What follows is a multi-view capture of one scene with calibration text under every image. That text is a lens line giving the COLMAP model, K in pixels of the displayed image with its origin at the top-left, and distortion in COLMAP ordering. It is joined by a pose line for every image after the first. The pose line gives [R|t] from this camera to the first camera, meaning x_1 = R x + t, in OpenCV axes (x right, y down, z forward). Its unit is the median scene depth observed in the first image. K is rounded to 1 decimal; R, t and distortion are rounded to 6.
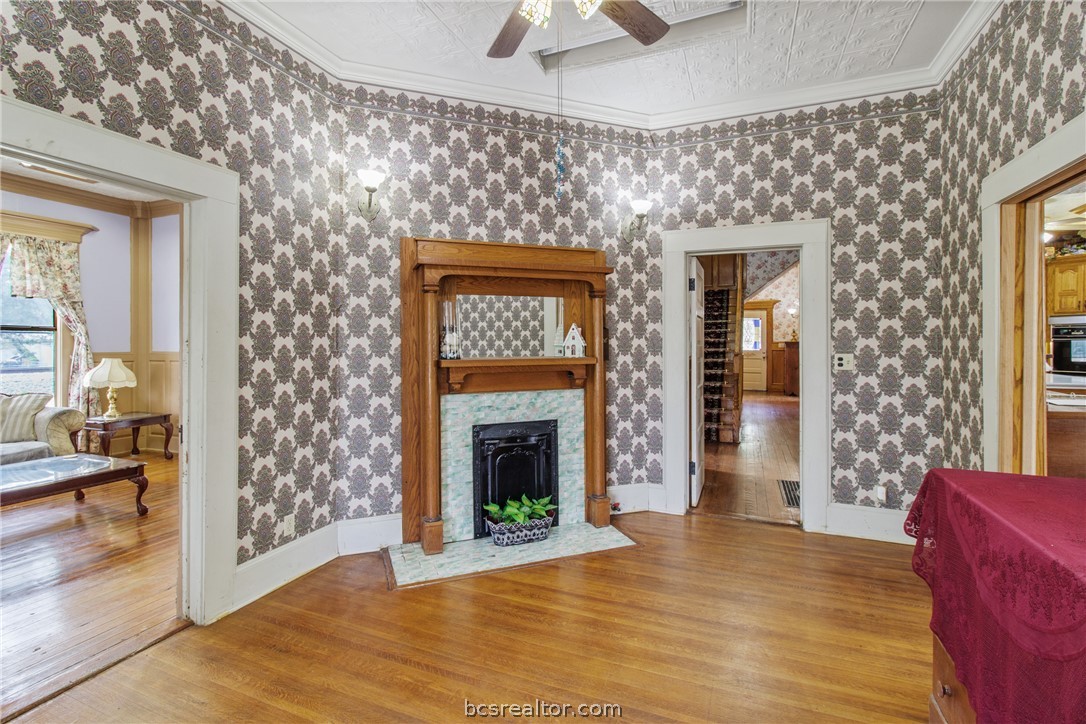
lens RADIAL K [[500.1, 0, 534.3], [0, 500.1, 347.3], [0, 0, 1]] dist [0.001260, 0.000773]
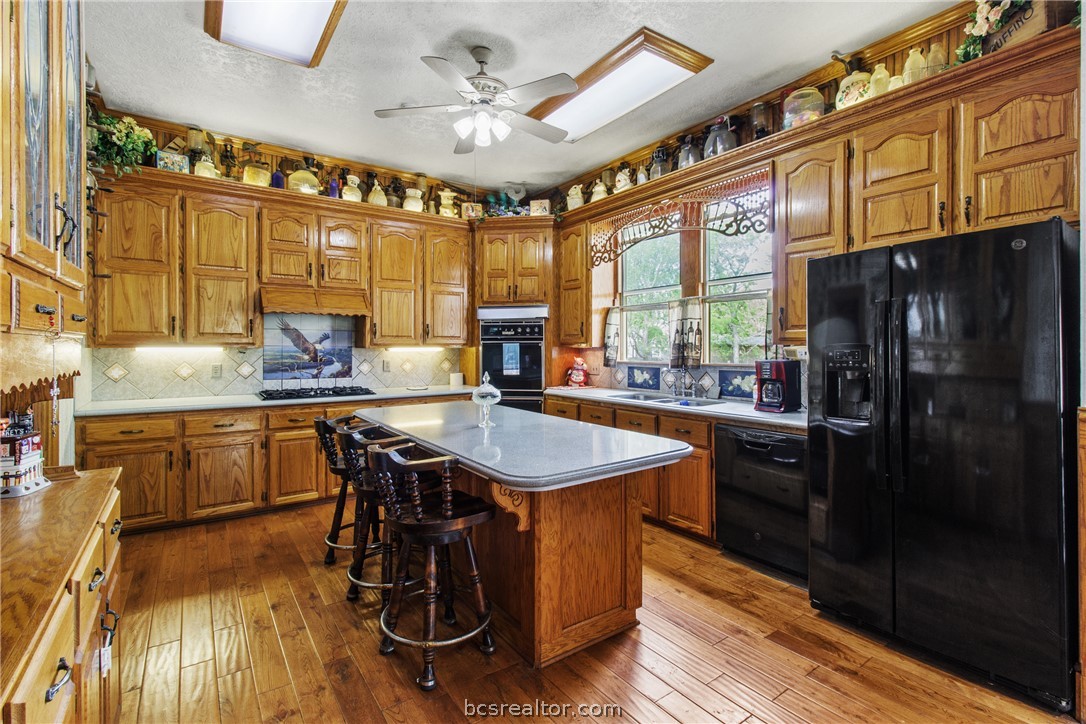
lens RADIAL K [[500.1, 0, 542.0], [0, 500.1, 348.6], [0, 0, 1]] dist [0.001260, 0.000773]
pose [[0.533254, -0.006230, 0.845932, 0.484166], [0.009065, 0.999958, 0.001651, -0.007066], [-0.845907, 0.006788, 0.533288, 0.544217]]
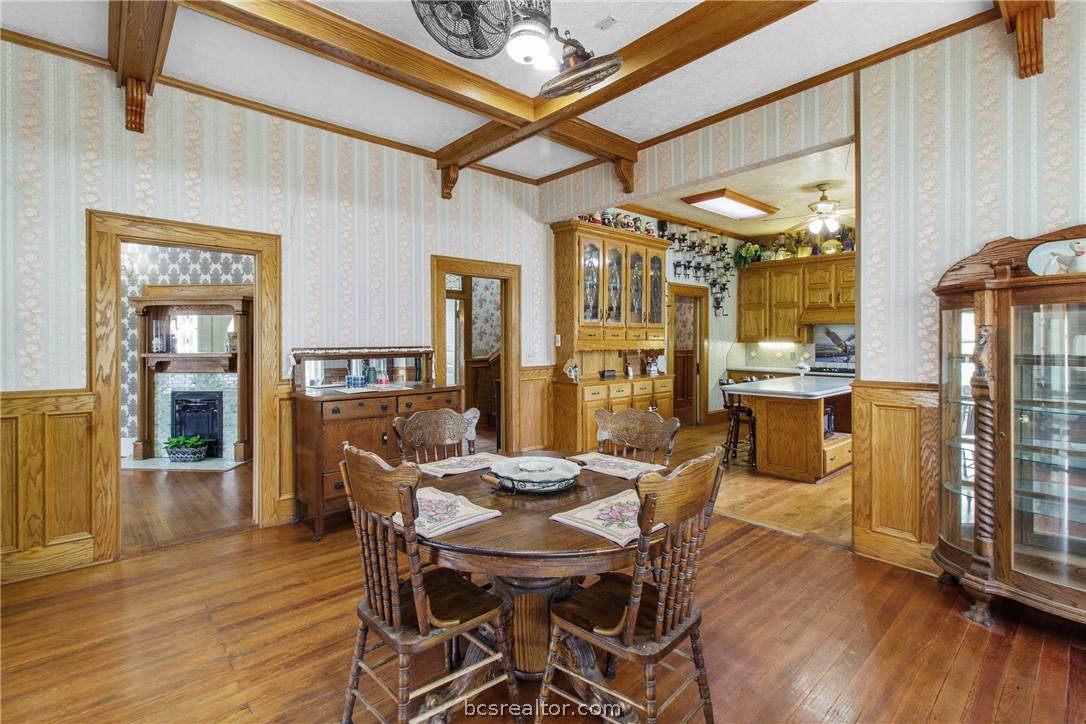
lens RADIAL K [[500.1, 0, 540.4], [0, 500.1, 341.8], [0, 0, 1]] dist [0.001260, 0.000773]
pose [[0.903779, 0.003526, -0.427986, 0.715264], [-0.005567, 0.999978, -0.003517, -0.006627], [0.427964, 0.005561, 0.903779, -0.007190]]
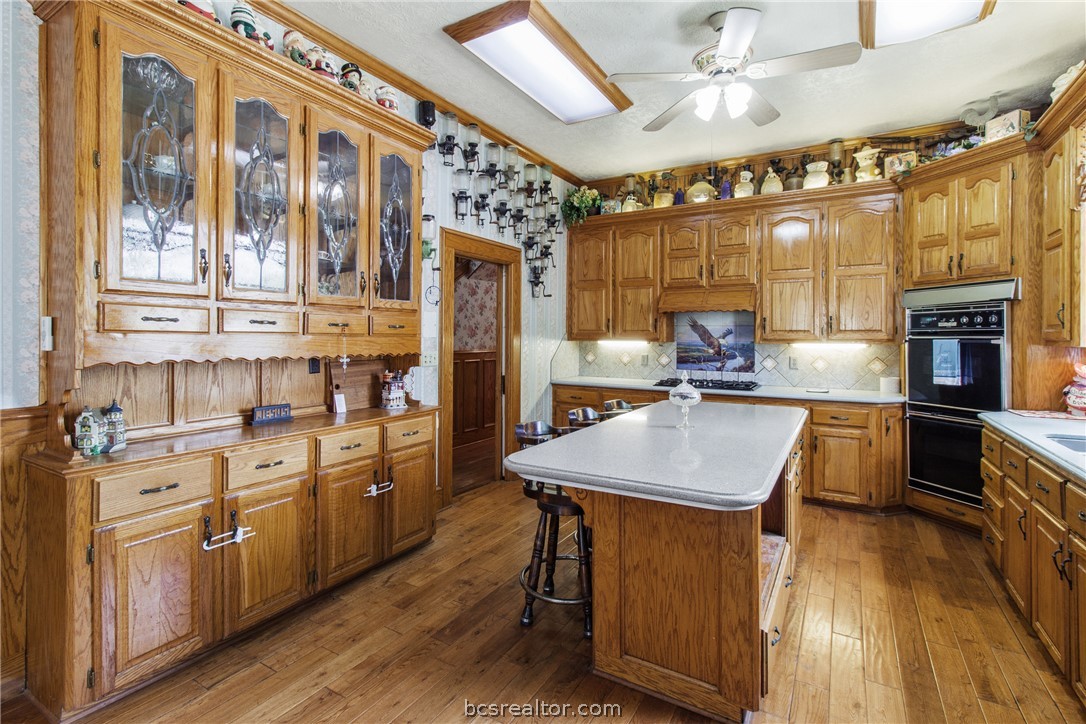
lens RADIAL K [[500.1, 0, 540.9], [0, 500.1, 338.6], [0, 0, 1]] dist [0.001260, 0.000773]
pose [[0.989942, 0.004164, -0.141409, 0.700399], [-0.005234, 0.999960, -0.007191, -0.008541], [0.141374, 0.007859, 0.989925, 0.433227]]
